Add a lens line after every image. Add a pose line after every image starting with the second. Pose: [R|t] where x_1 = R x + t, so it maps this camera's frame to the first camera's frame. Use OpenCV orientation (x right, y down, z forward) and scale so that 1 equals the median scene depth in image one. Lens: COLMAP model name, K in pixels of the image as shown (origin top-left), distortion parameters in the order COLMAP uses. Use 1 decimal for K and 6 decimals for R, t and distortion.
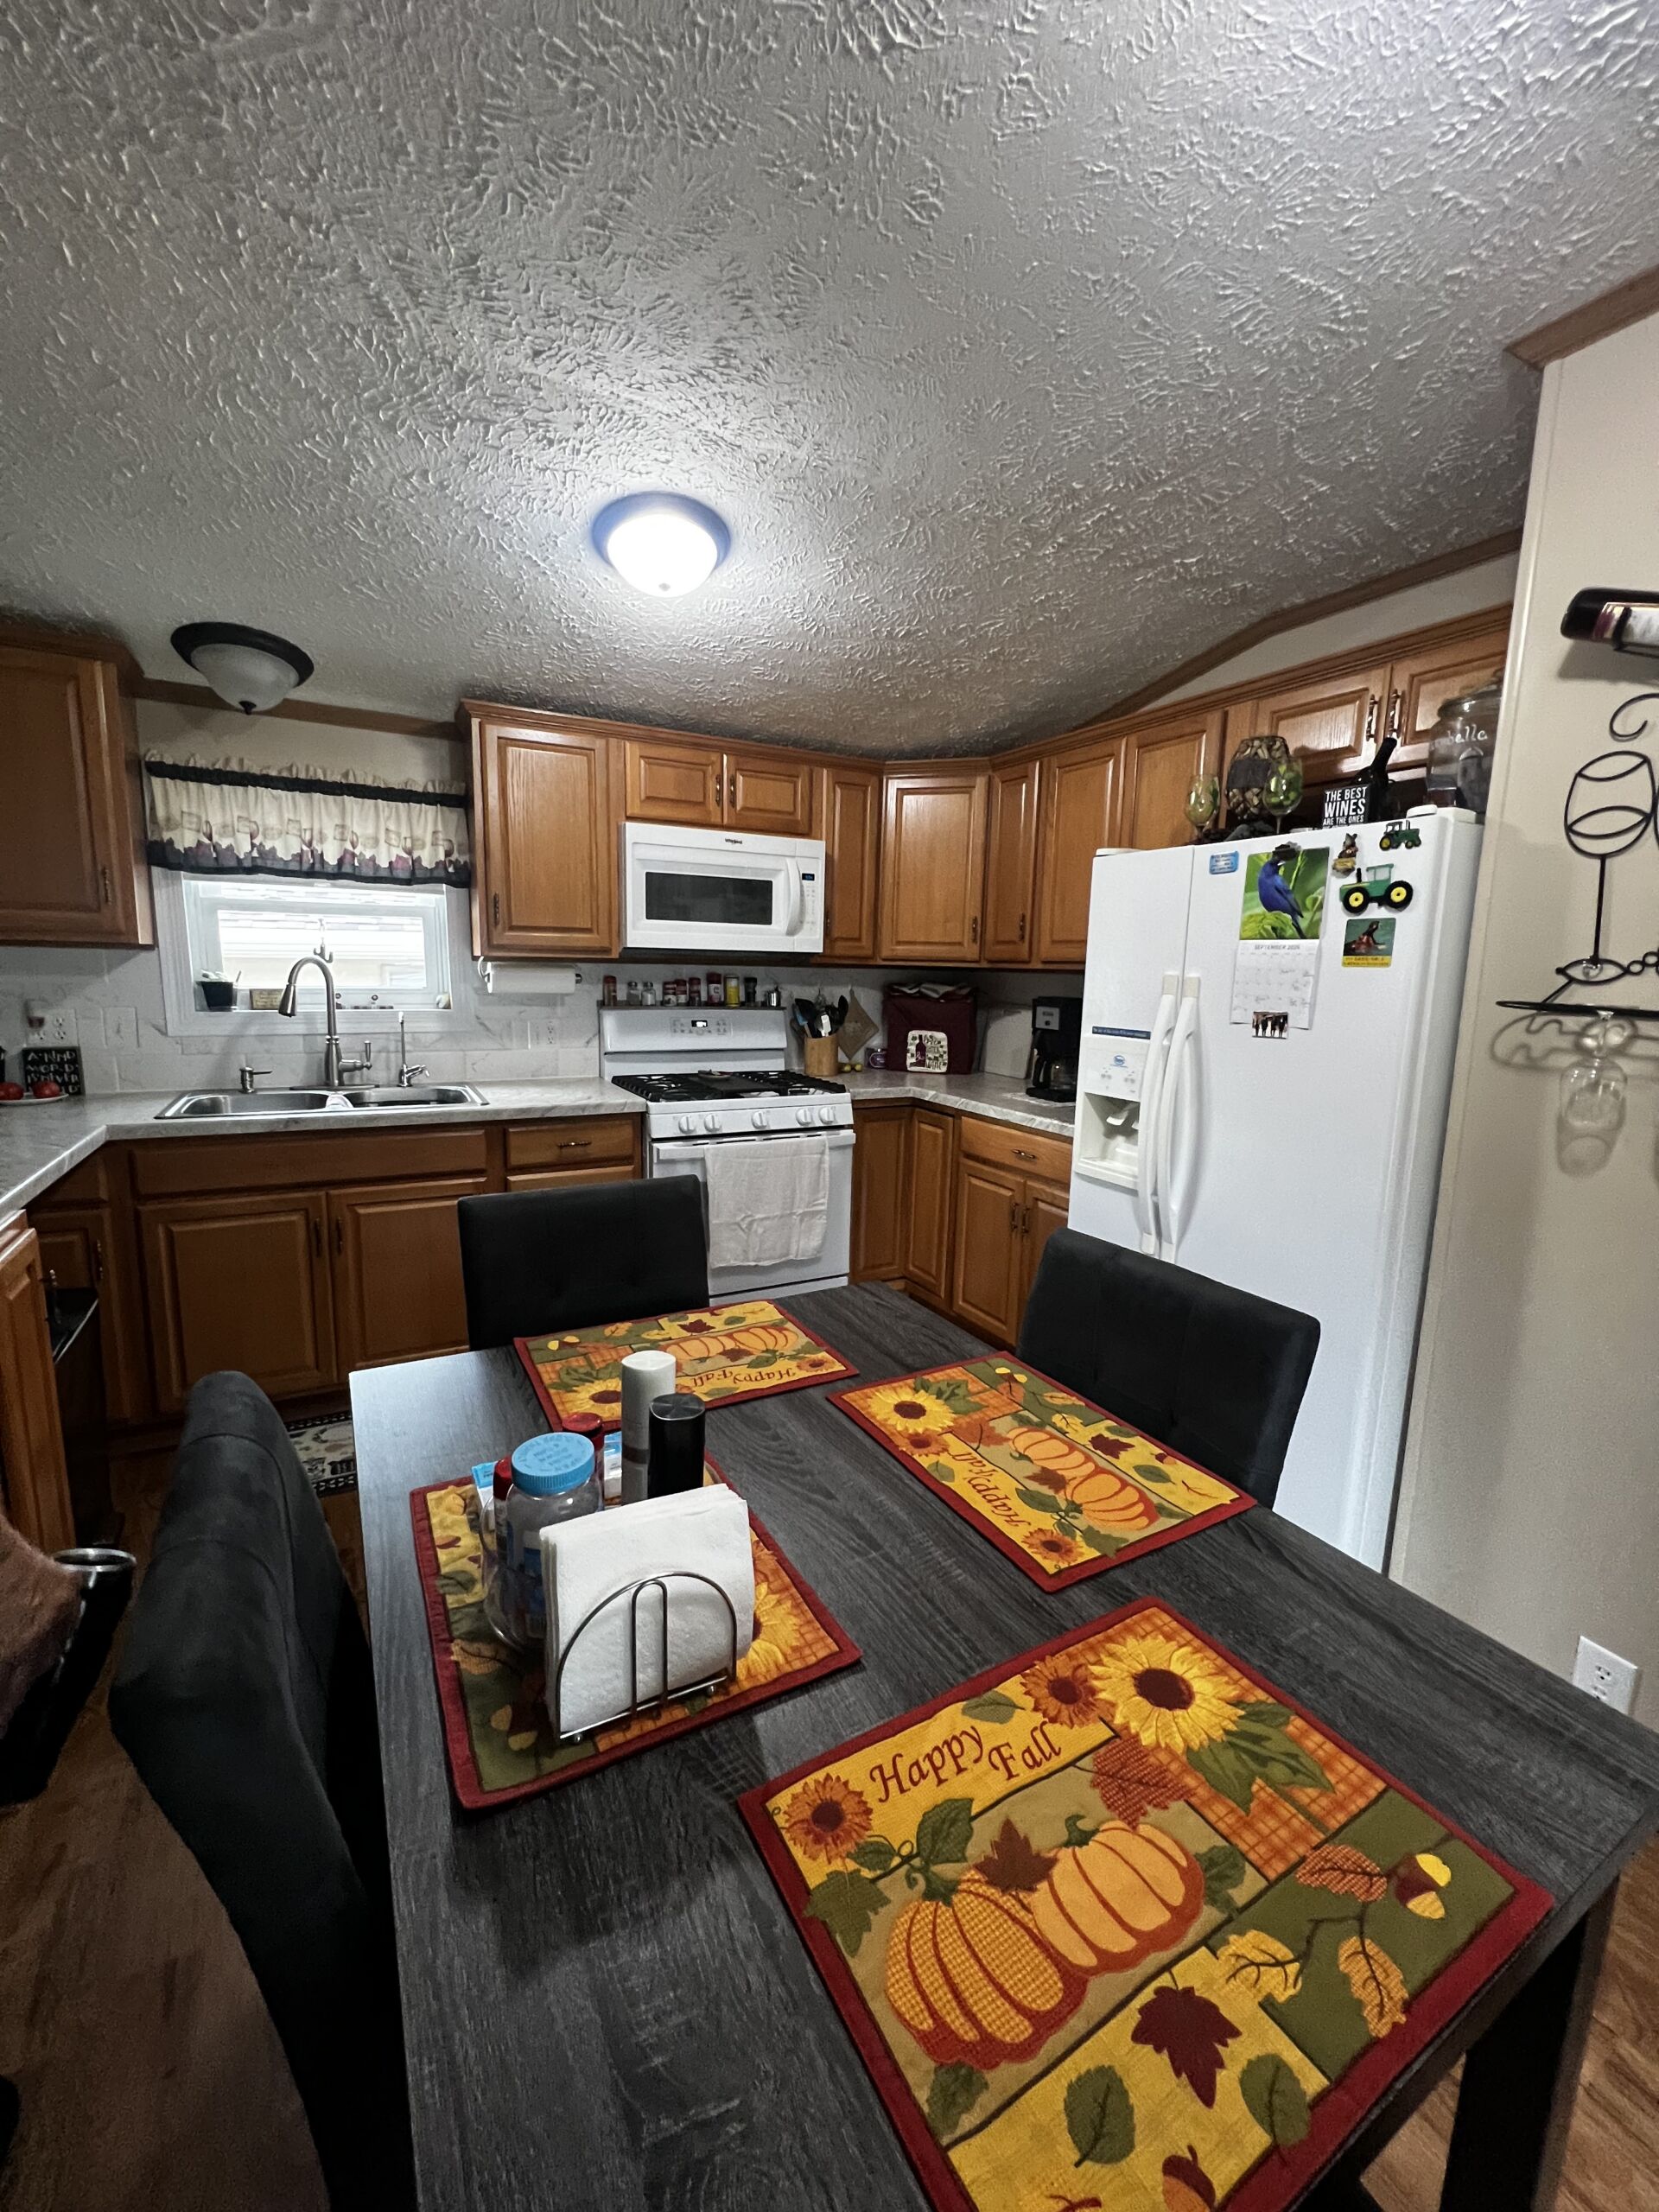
lens RADIAL K [[880.0, 0, 838.1], [0, 880.0, 1102.0], [0, 0, 1]] dist [-0.002598, -0.000267]
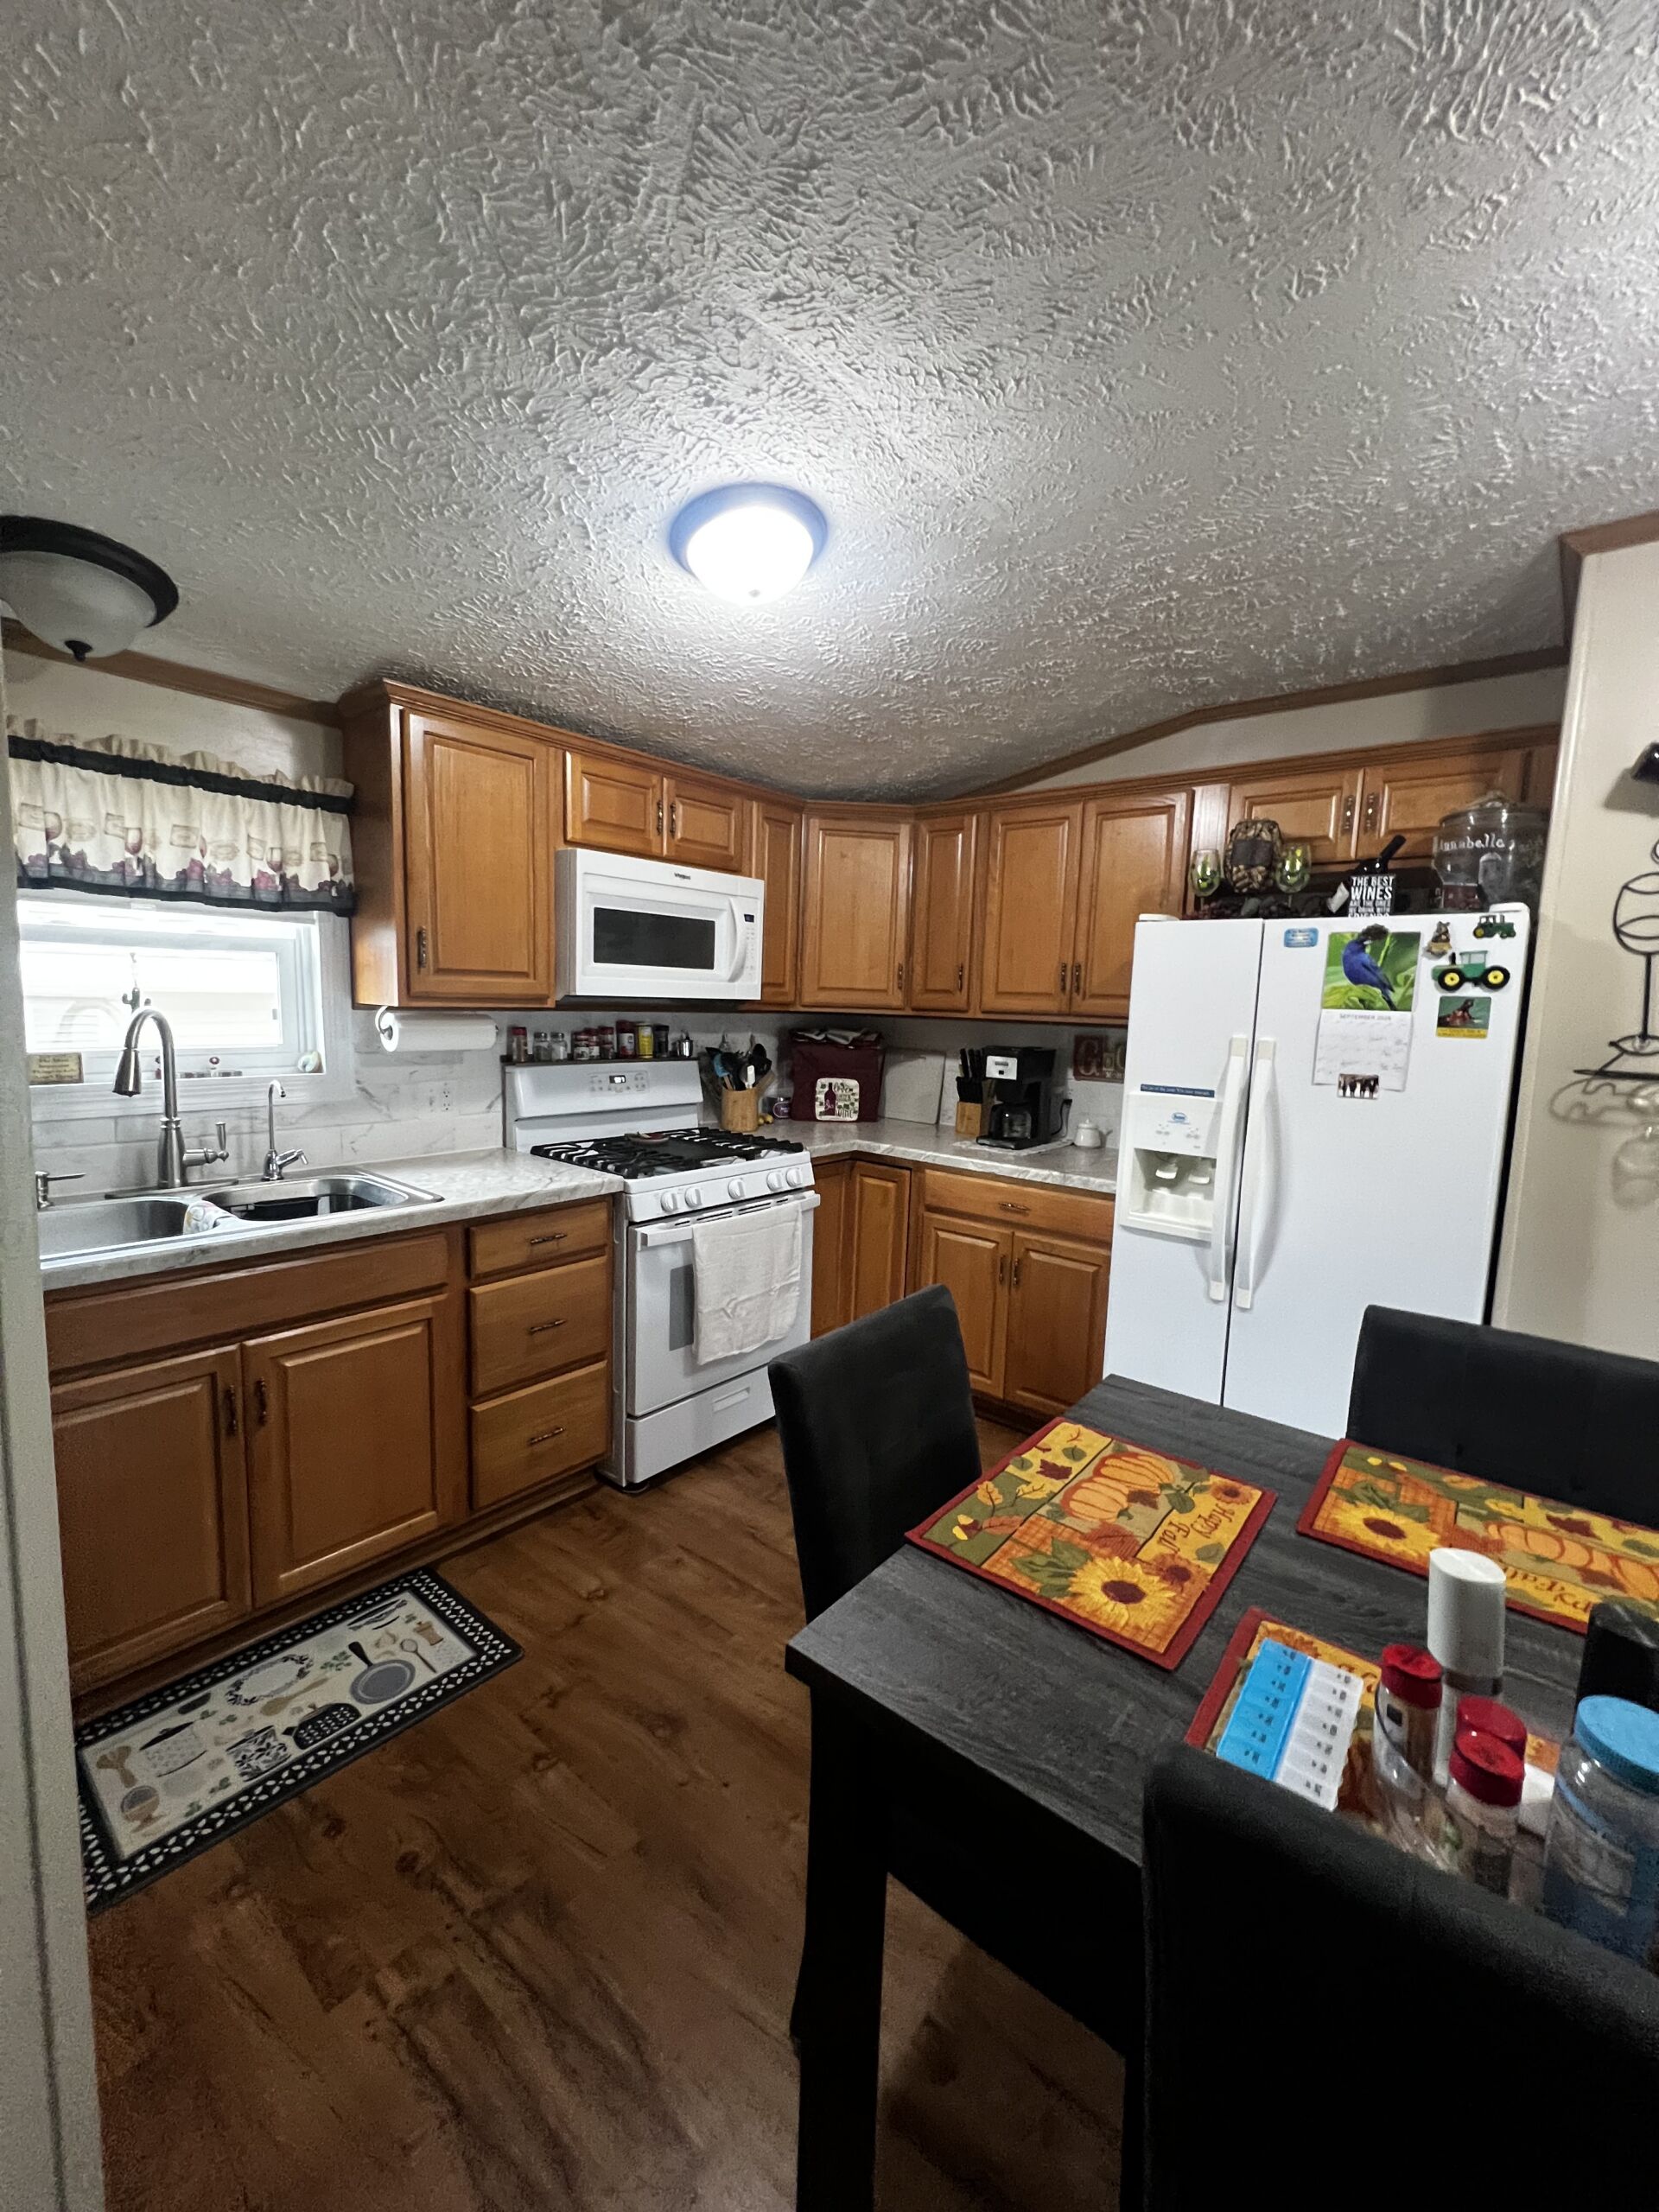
lens RADIAL K [[880.0, 0, 842.9], [0, 880.0, 1102.6], [0, 0, 1]] dist [-0.002598, -0.000267]
pose [[0.928112, -0.036664, 0.370492, -0.383167], [0.046175, 0.998792, -0.016829, -0.057702], [-0.369427, 0.032727, 0.928683, 0.154945]]
